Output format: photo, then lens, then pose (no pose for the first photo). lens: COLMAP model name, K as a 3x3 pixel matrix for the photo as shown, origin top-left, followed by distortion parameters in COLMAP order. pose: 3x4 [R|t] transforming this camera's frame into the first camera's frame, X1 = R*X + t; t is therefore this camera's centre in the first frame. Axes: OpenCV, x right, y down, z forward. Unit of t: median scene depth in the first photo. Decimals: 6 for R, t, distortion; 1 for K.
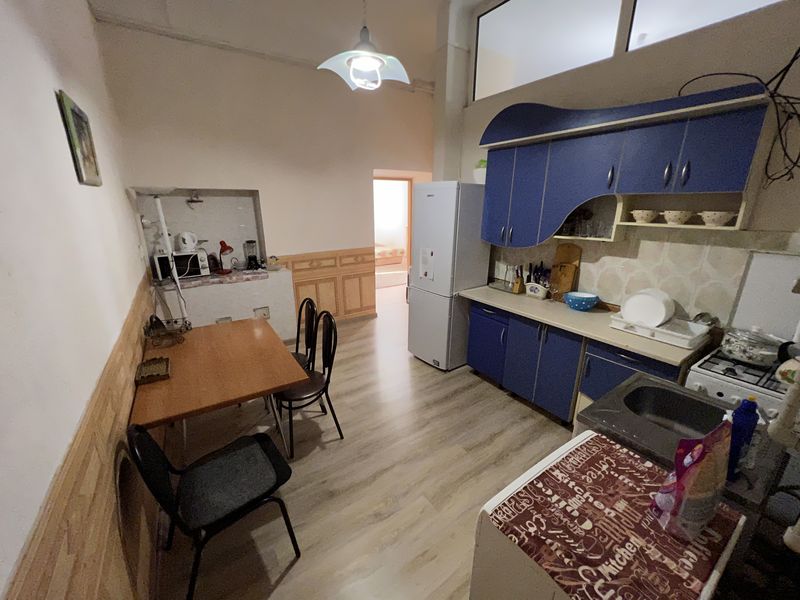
lens RADIAL K [[321.7, 0, 400.6], [0, 321.7, 302.3], [0, 0, 1]] dist [0.000604, -0.000204]
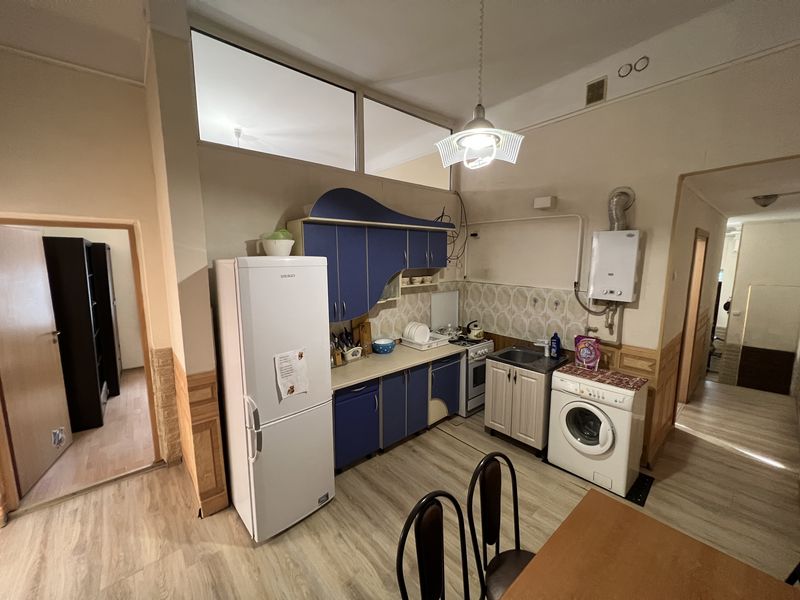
lens RADIAL K [[321.7, 0, 400.6], [0, 321.7, 298.7], [0, 0, 1]] dist [0.000604, -0.000204]
pose [[-0.121765, -0.133892, 0.983487, -0.641098], [0.289726, 0.942913, 0.164239, -0.345978], [-0.949332, 0.304941, -0.076022, 0.887760]]
